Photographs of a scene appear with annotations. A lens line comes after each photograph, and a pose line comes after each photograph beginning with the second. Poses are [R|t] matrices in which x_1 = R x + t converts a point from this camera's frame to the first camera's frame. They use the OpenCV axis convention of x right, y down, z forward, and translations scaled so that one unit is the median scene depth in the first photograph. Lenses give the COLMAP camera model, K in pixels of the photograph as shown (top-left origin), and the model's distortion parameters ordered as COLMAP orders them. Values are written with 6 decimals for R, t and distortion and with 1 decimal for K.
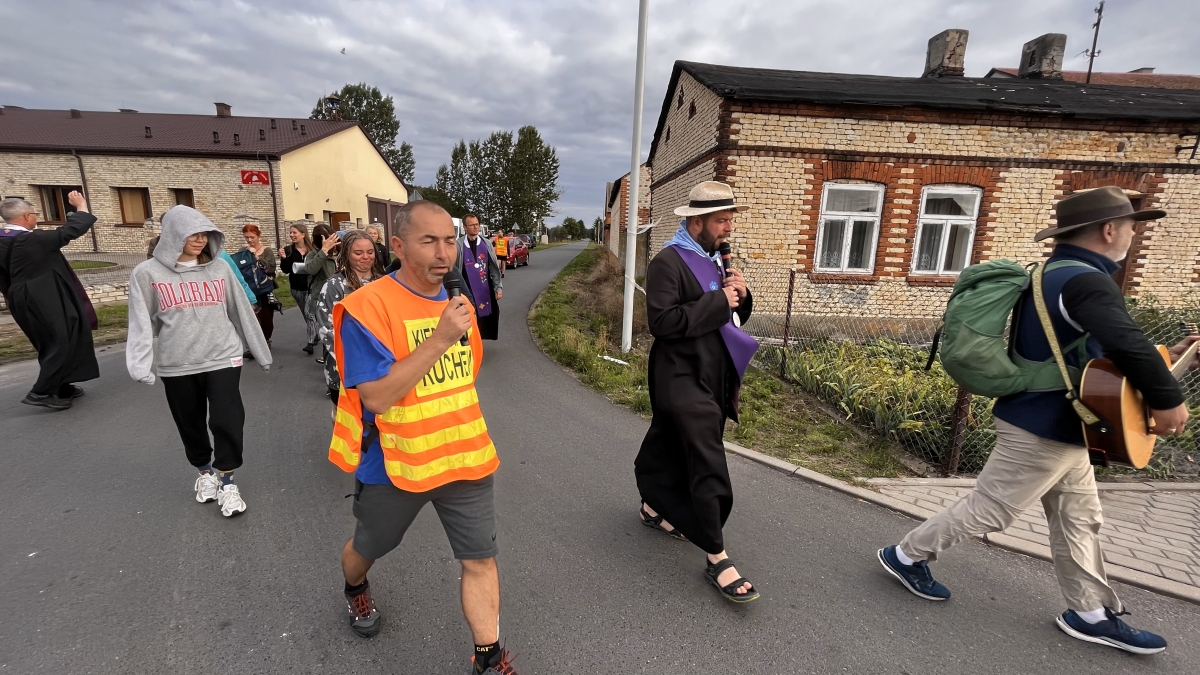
lens RADIAL K [[480.6, 0, 596.8], [0, 480.6, 333.9], [0, 0, 1]] dist [-0.003888, -0.000289]
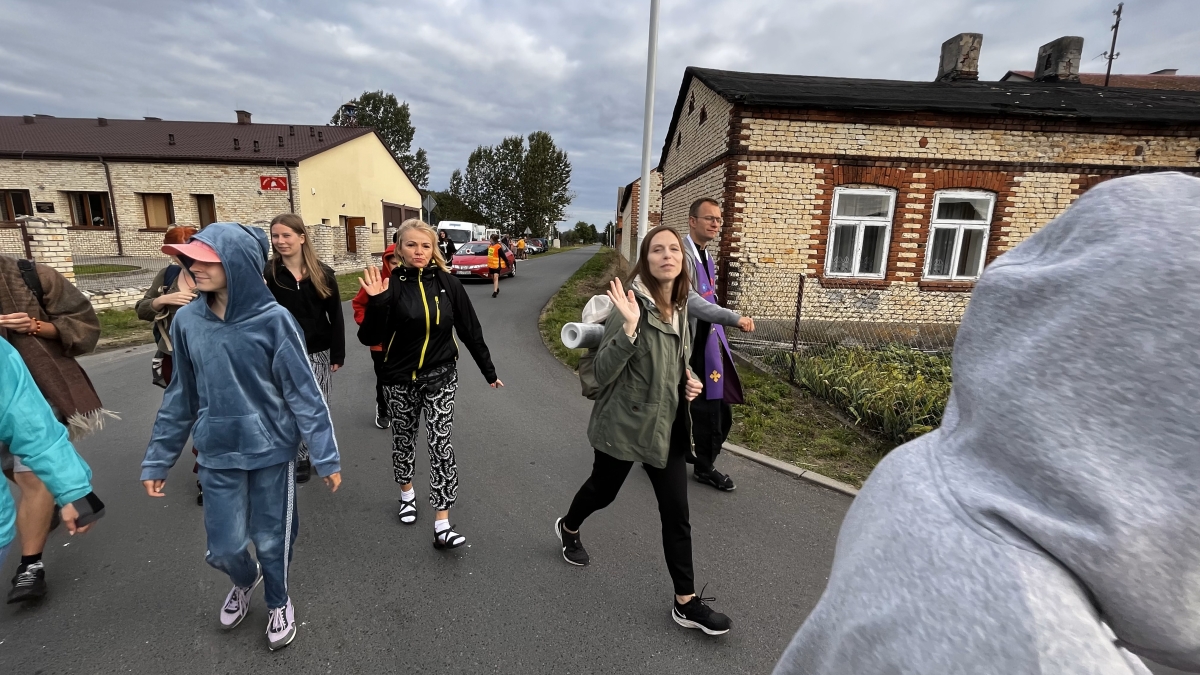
lens RADIAL K [[480.6, 0, 597.1], [0, 480.6, 333.9], [0, 0, 1]] dist [-0.003888, -0.000289]
pose [[0.999725, 0.004292, -0.023057, 0.002279], [-0.004486, 0.999955, -0.008381, 0.000466], [0.023020, 0.008483, 0.999699, -0.008704]]
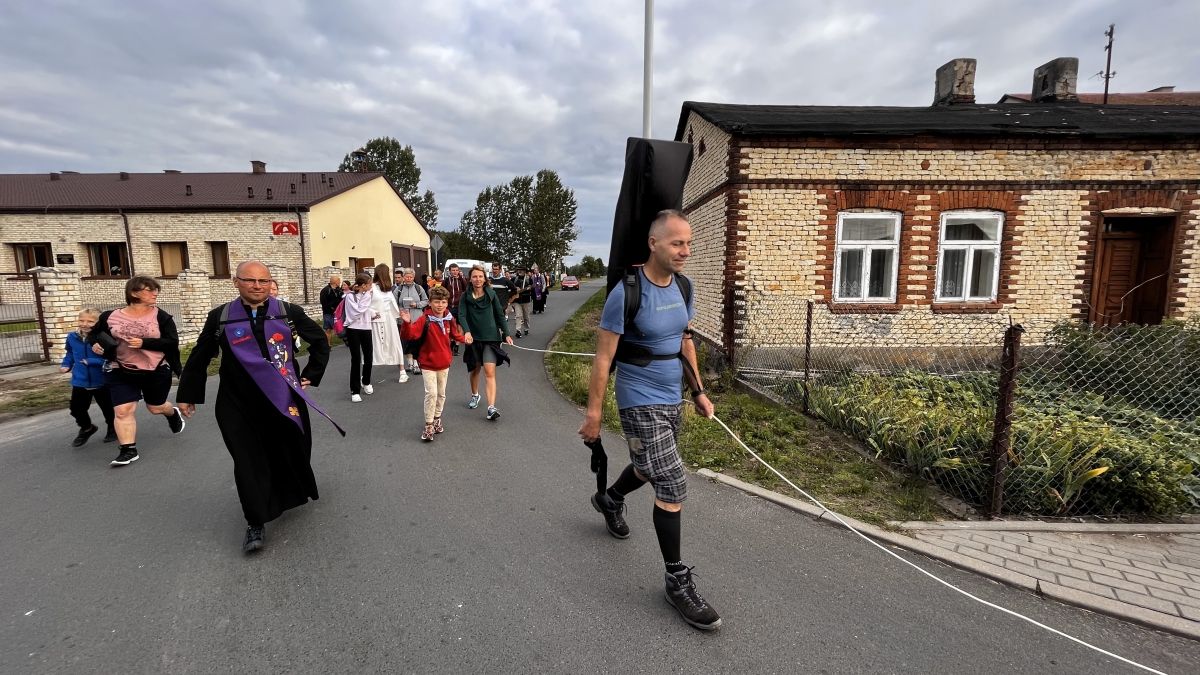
lens RADIAL K [[480.6, 0, 597.1], [0, 480.6, 334.0], [0, 0, 1]] dist [-0.003888, -0.000289]
pose [[0.998767, -0.027124, -0.041583, 0.010615], [0.023893, 0.996796, -0.076332, -0.001673], [0.043520, 0.075244, 0.996215, 0.010476]]
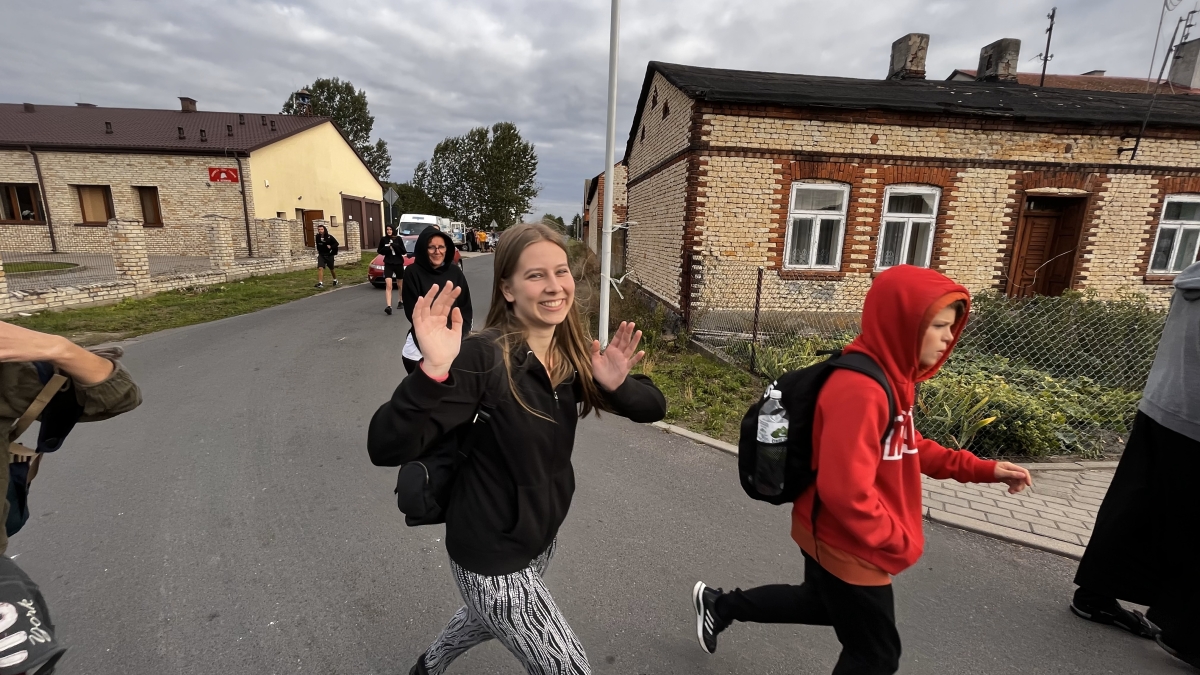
lens RADIAL K [[480.6, 0, 597.0], [0, 480.6, 334.1], [0, 0, 1]] dist [-0.003888, -0.000289]
pose [[0.999100, -0.012836, 0.040434, 0.006703], [0.012534, 0.999892, 0.007716, -0.001388], [-0.040529, -0.007202, 0.999152, -0.018576]]
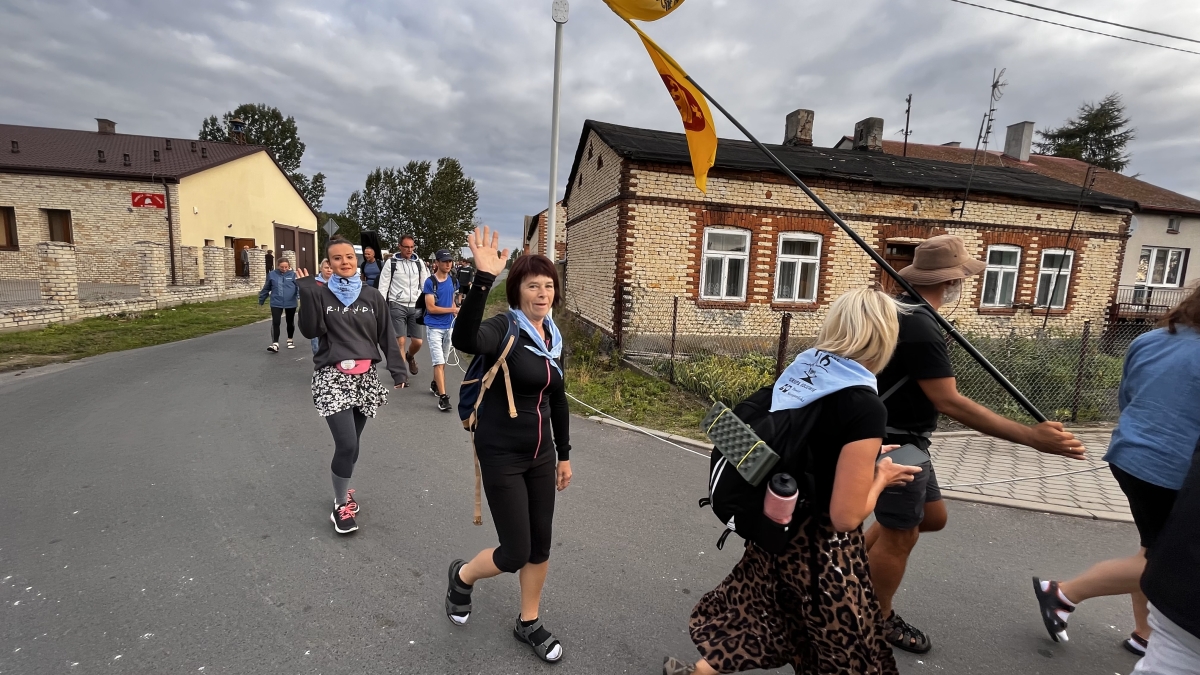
lens RADIAL K [[480.6, 0, 596.9], [0, 480.6, 333.2], [0, 0, 1]] dist [-0.003888, -0.000289]
pose [[0.985910, -0.008423, 0.167064, -0.010034], [0.019255, 0.997807, -0.063326, 0.028889], [-0.166164, 0.065651, 0.983910, -0.150600]]
